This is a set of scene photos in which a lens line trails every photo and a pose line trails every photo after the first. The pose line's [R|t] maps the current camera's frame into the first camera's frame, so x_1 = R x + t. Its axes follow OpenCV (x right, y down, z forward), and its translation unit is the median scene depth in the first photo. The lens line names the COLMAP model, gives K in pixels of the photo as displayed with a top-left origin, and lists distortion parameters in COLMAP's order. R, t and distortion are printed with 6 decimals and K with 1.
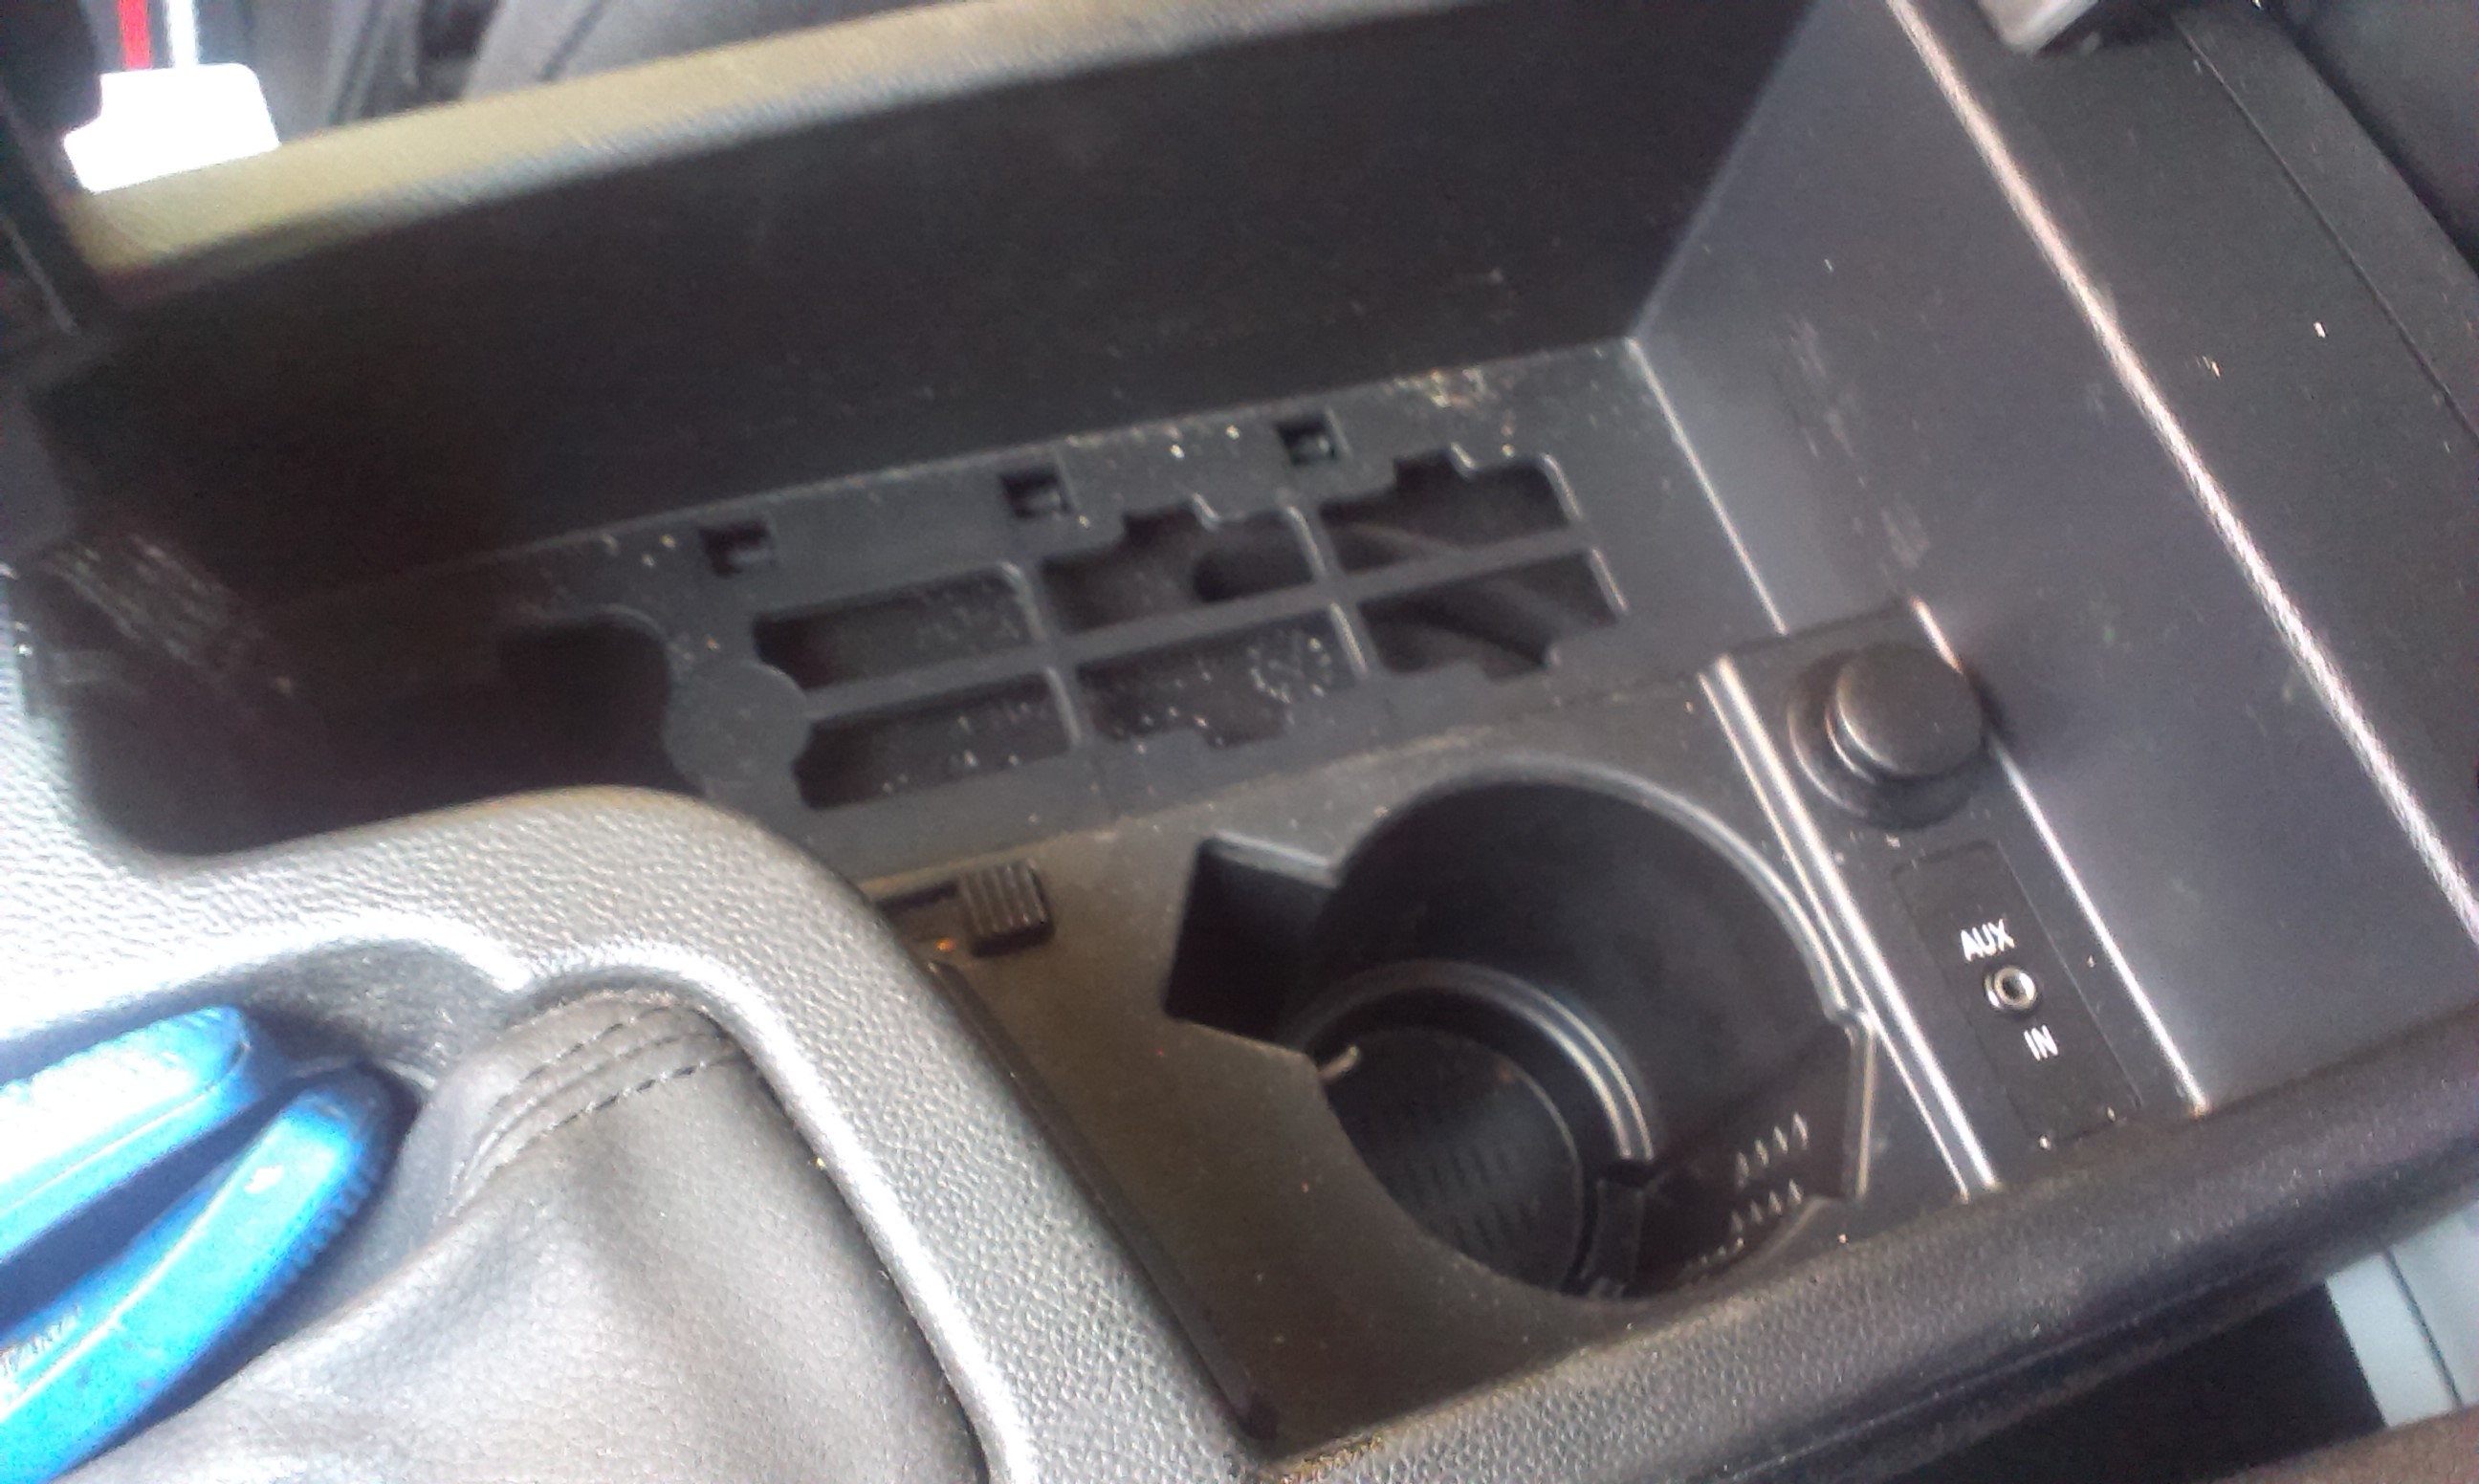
lens RADIAL K [[2087.3, 0, 1295.0], [0, 2087.3, 765.8], [0, 0, 1]] dist [0.094484, -0.157131]
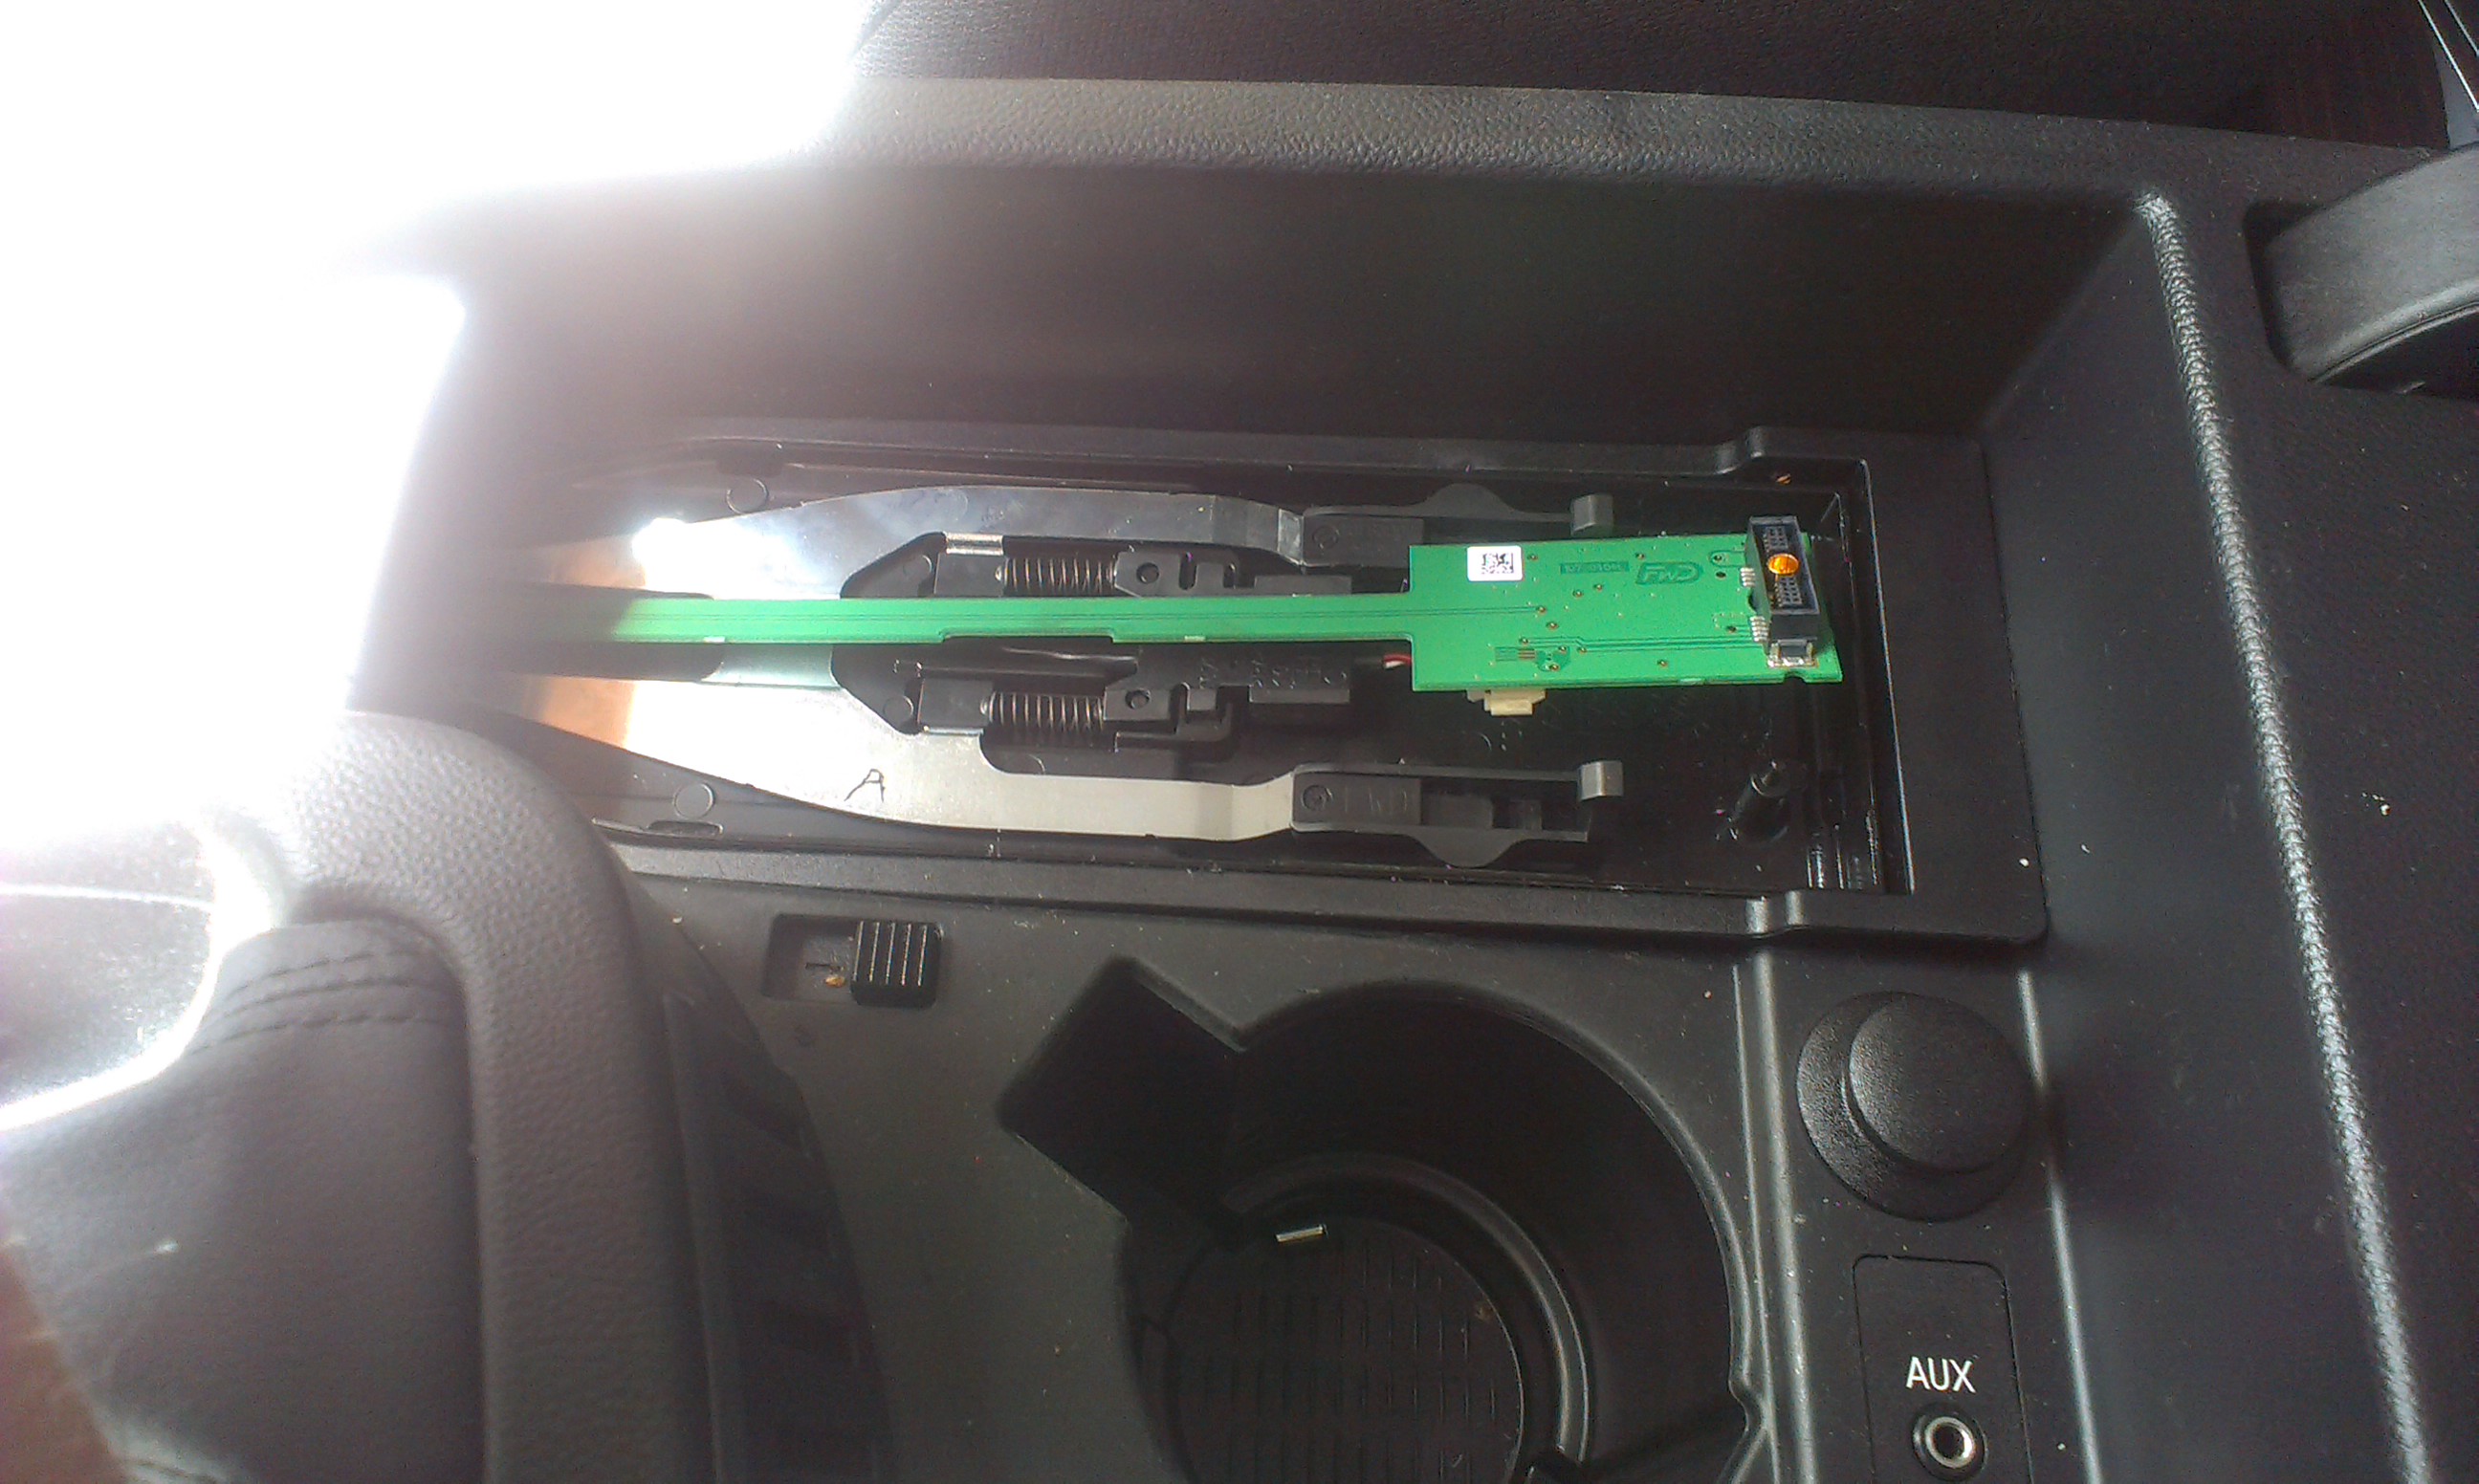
lens RADIAL K [[2087.3, 0, 1202.2], [0, 2087.3, 722.0], [0, 0, 1]] dist [0.094484, -0.157131]
pose [[0.907343, 0.287121, -0.307068, 0.250254], [-0.299332, 0.954118, 0.007654, -0.086352], [0.295177, 0.084971, 0.951657, 0.087926]]
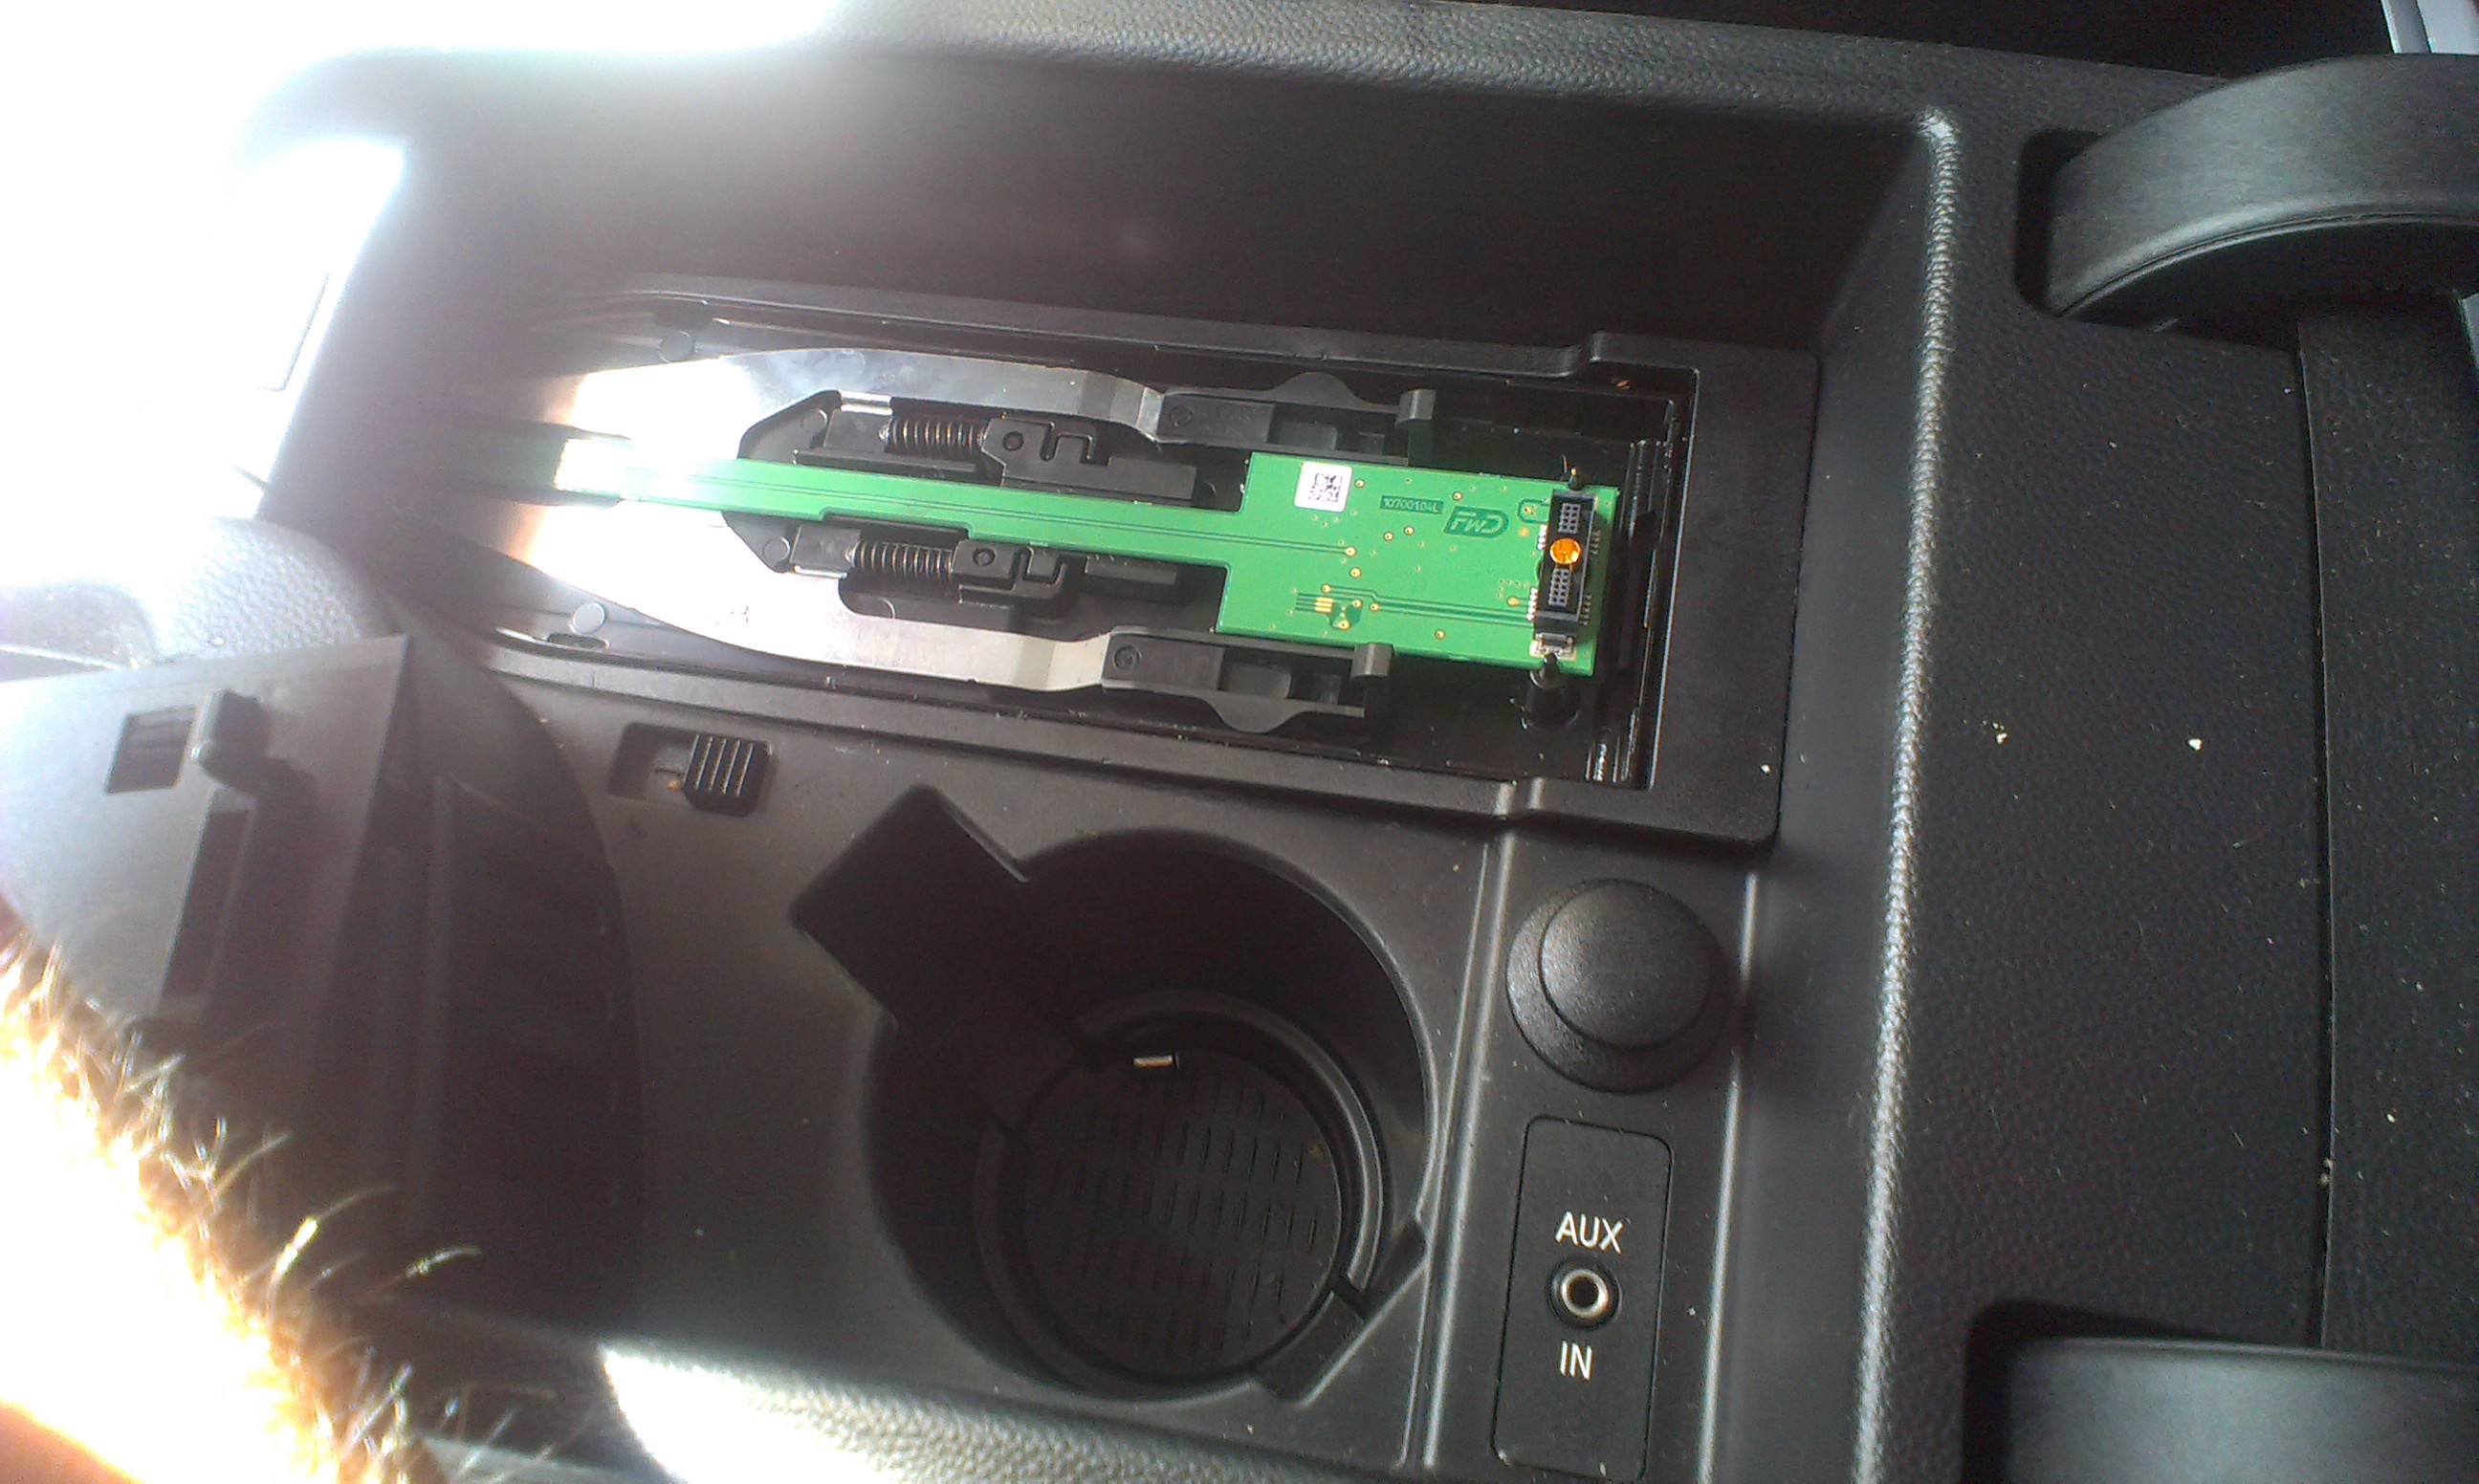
lens RADIAL K [[2087.3, 0, 1193.0], [0, 2087.3, 728.8], [0, 0, 1]] dist [0.094484, -0.157131]
pose [[0.822772, 0.377607, -0.424805, 0.500497], [-0.360455, 0.924541, 0.123681, -0.171193], [0.439452, 0.051362, 0.896796, 0.106295]]
